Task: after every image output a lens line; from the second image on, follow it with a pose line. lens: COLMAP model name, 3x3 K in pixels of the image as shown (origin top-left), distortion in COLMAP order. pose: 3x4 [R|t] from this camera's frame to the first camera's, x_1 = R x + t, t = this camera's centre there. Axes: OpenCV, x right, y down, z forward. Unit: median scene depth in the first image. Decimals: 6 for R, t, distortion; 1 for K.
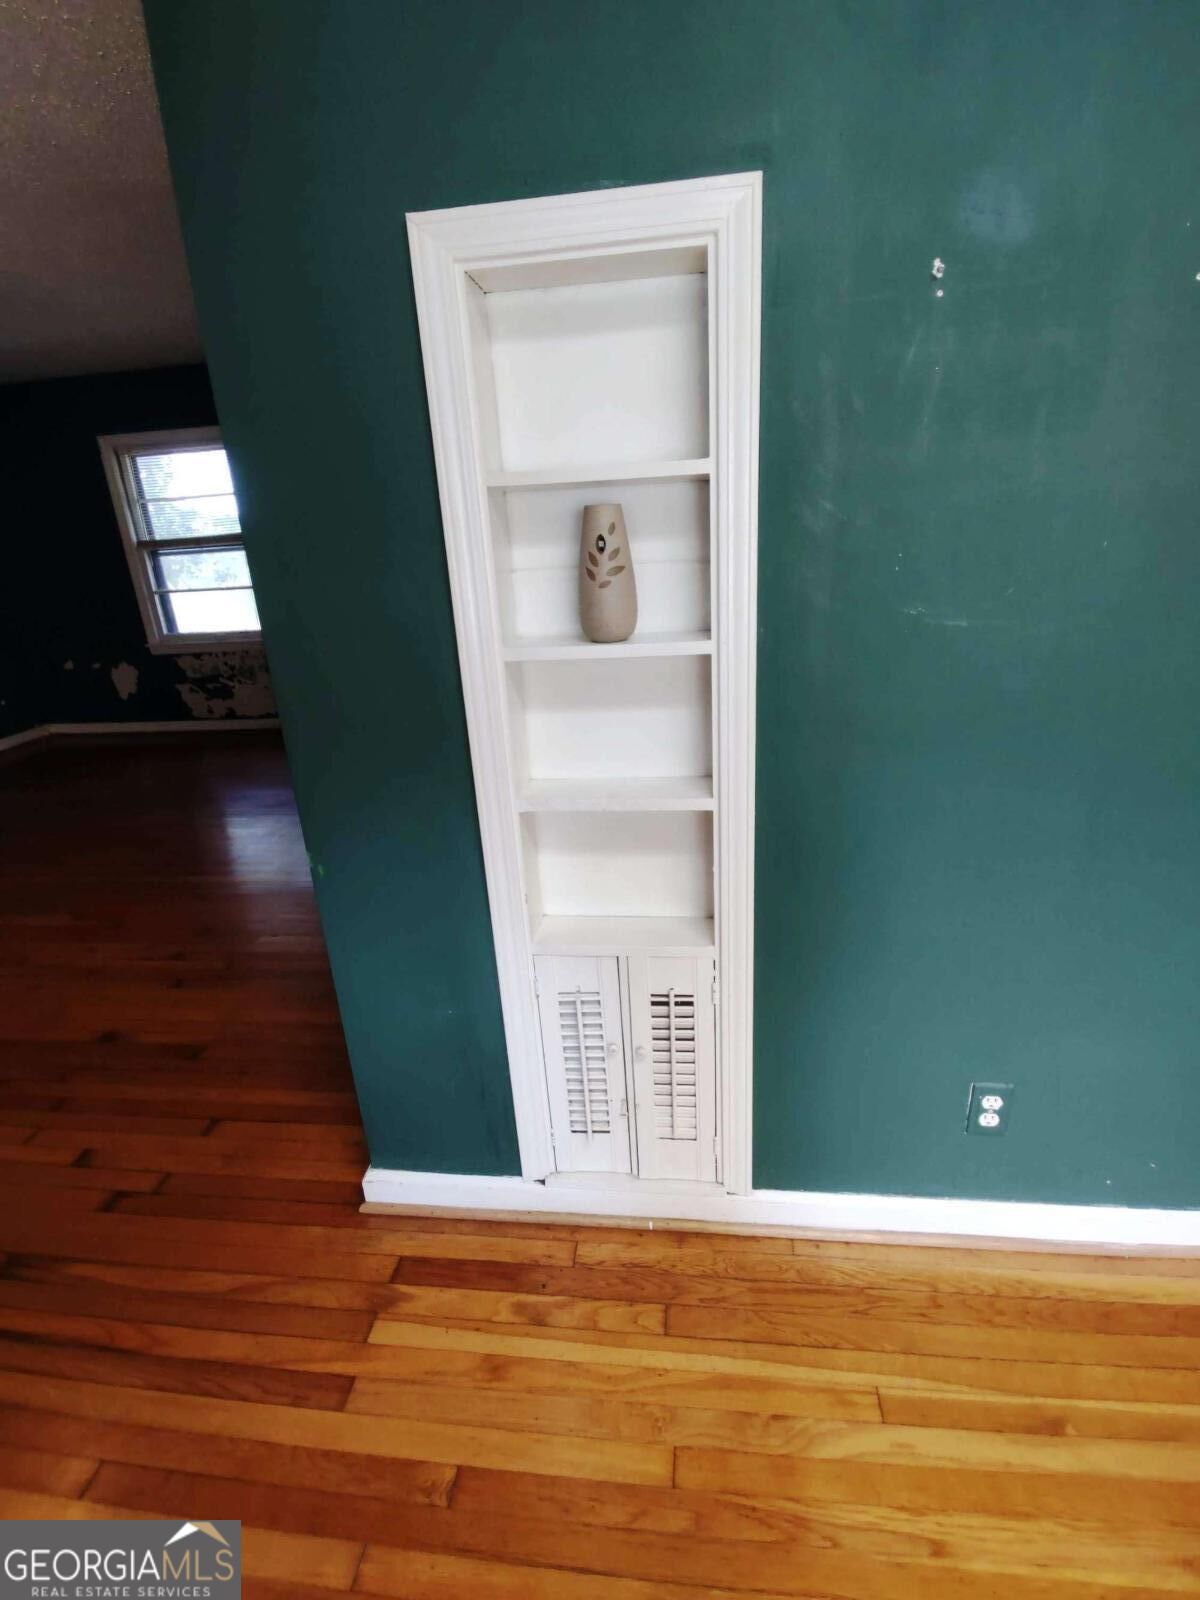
lens RADIAL K [[773.3, 0, 601.9], [0, 773.3, 800.2], [0, 0, 1]] dist [0.011769, -0.019461]
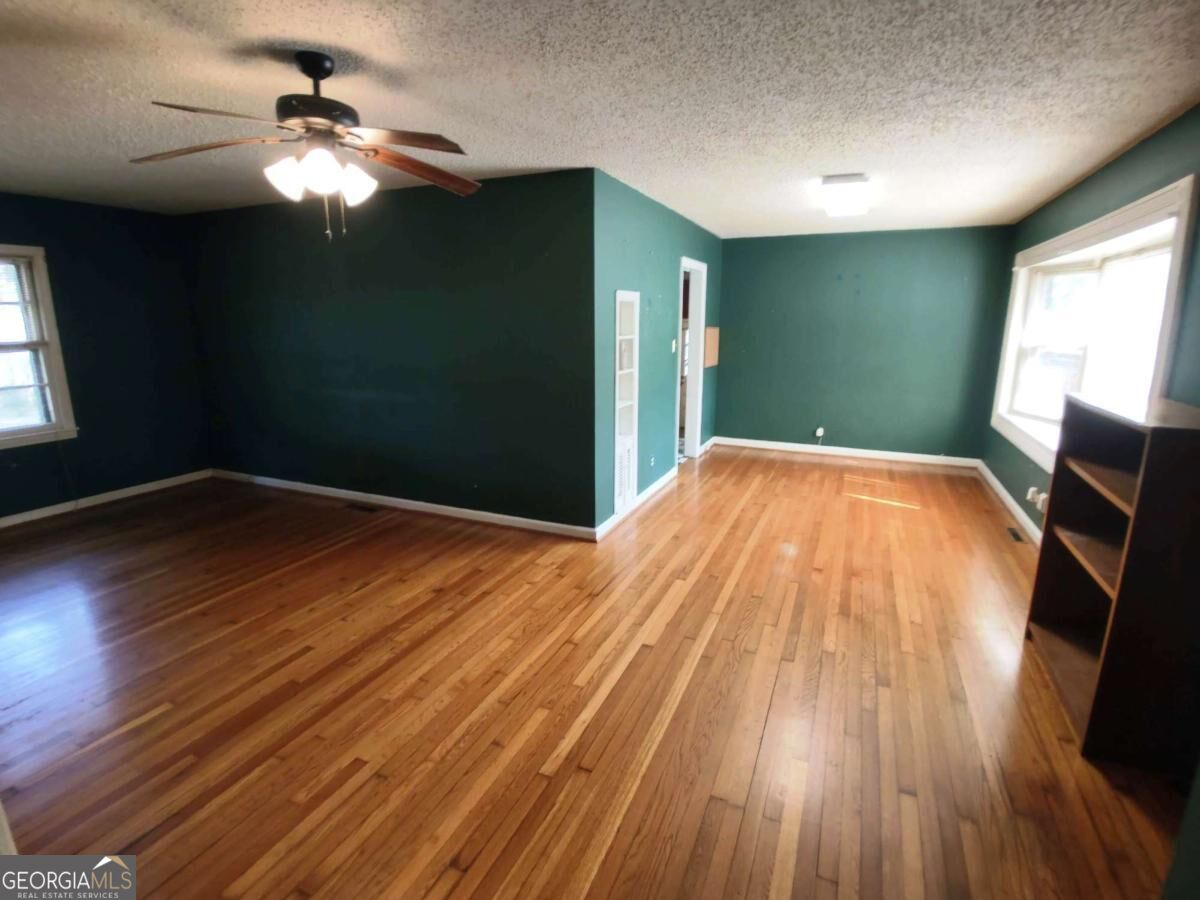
lens RADIAL K [[579.9, 0, 597.1], [0, 579.9, 444.1], [0, 0, 1]] dist [0.011769, -0.019461]
pose [[0.292920, -0.144553, 0.945147, -2.000136], [0.307067, 0.950364, 0.050185, 0.002916], [-0.905488, 0.275523, 0.322768, 0.056968]]
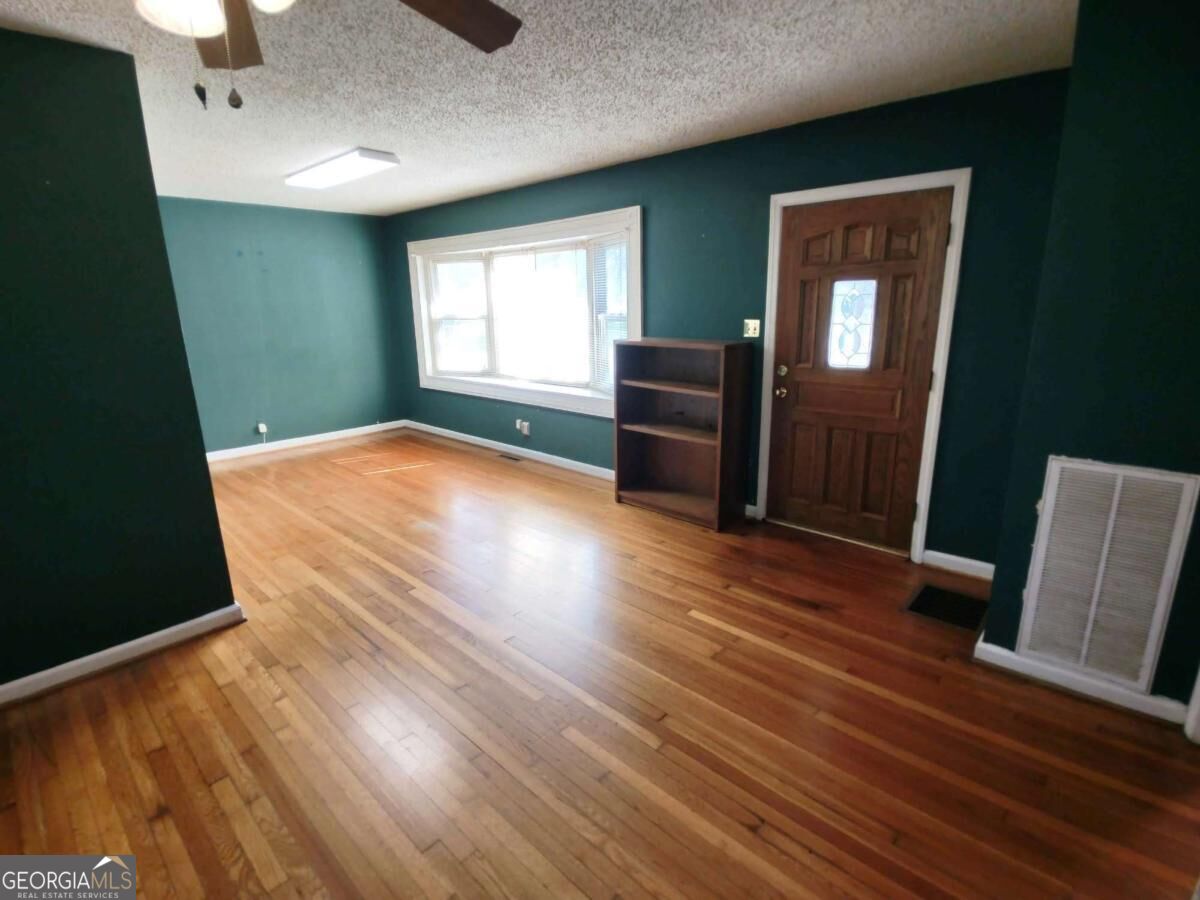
lens RADIAL K [[579.9, 0, 602.8], [0, 579.9, 447.9], [0, 0, 1]] dist [0.011769, -0.019461]
pose [[-0.808940, -0.076285, 0.582921, -1.648976], [0.257853, 0.845041, 0.468419, -0.342584], [-0.528326, 0.529231, -0.663917, 1.008258]]
